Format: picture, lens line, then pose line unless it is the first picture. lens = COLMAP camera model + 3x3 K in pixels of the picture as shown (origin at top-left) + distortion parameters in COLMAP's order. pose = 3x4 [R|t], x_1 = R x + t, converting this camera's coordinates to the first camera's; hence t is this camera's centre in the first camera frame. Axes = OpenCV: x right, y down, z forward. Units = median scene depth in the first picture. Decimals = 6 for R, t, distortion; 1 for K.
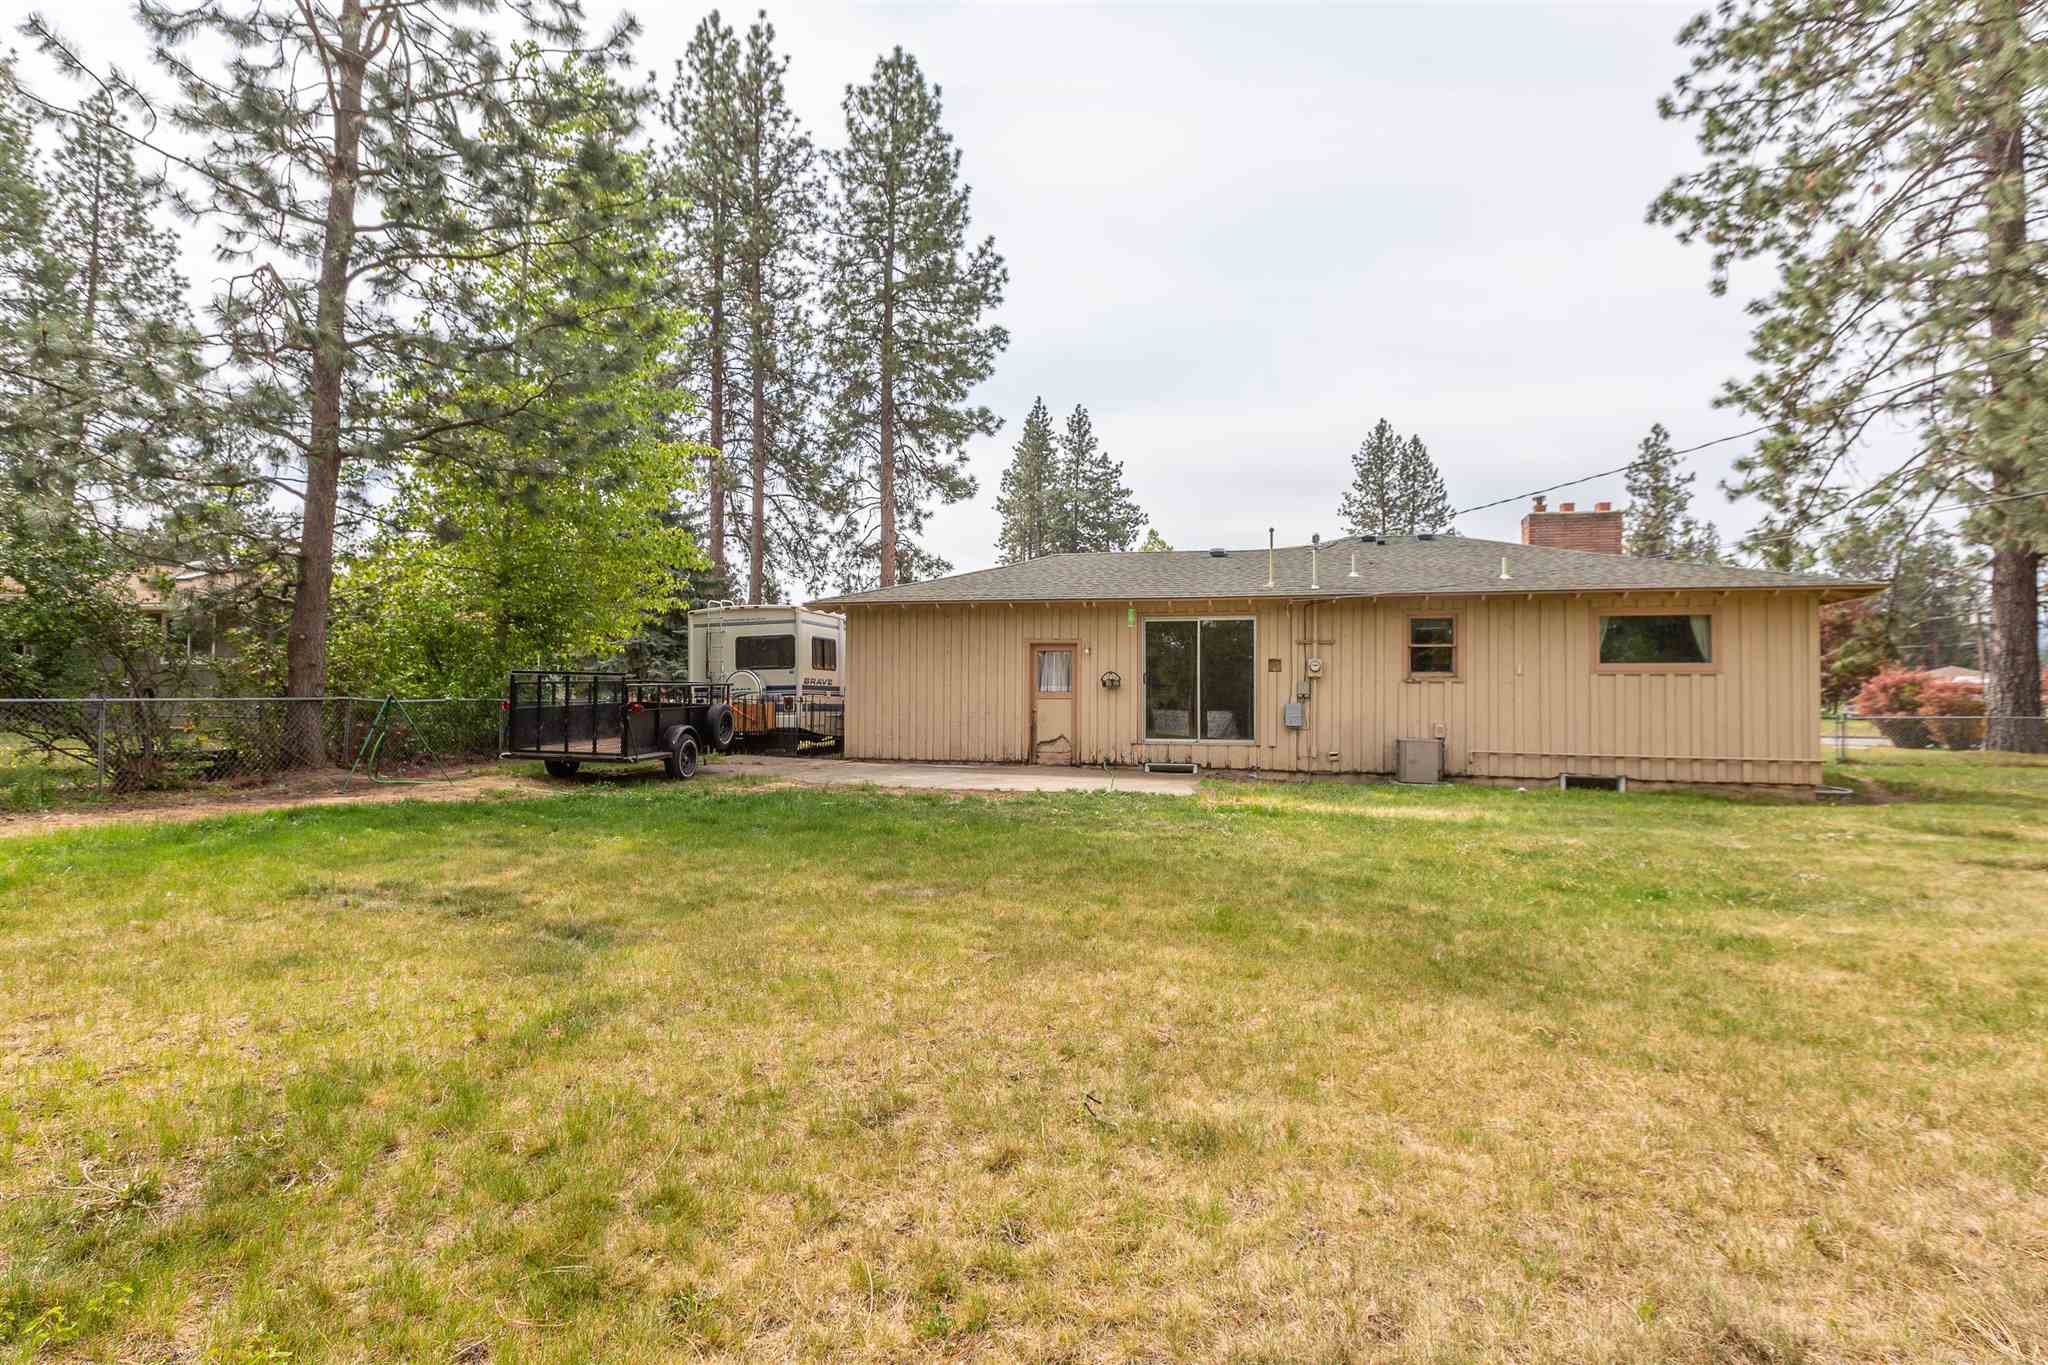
lens RADIAL K [[1009.0, 0, 1006.3], [0, 1009.0, 676.0], [0, 0, 1]] dist [-0.005127, 0.001582]
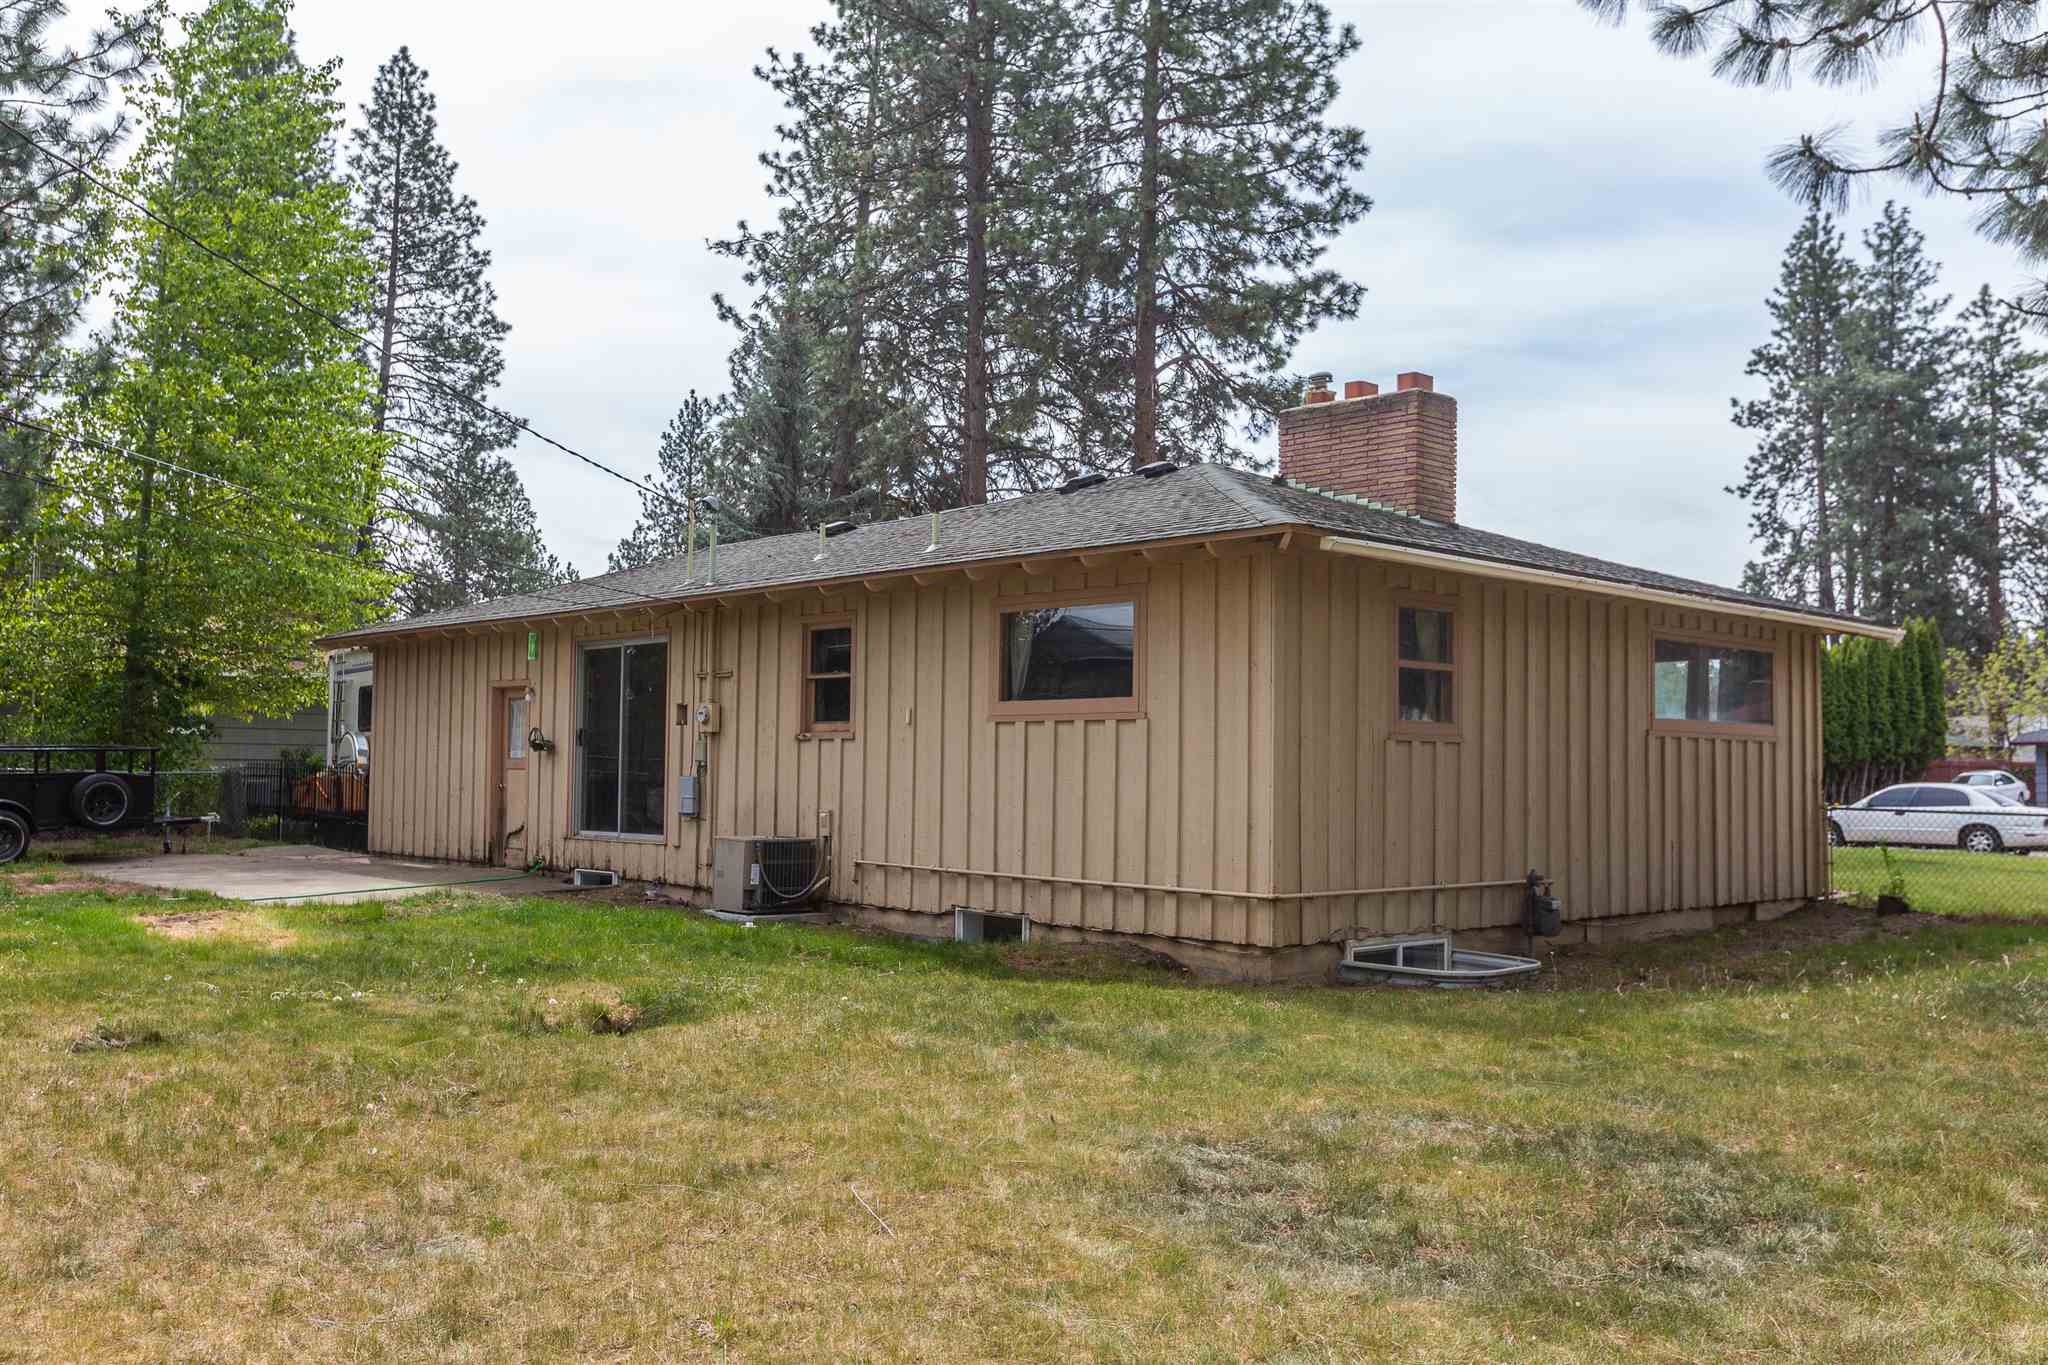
lens RADIAL K [[1737.4, 0, 1019.4], [0, 1737.4, 672.6], [0, 0, 1]] dist [0.021040, -0.023771]
pose [[0.845245, -0.028679, -0.533609, 0.716563], [0.007016, 0.999068, -0.042582, 0.007559], [0.534333, 0.032249, 0.844659, 0.150186]]
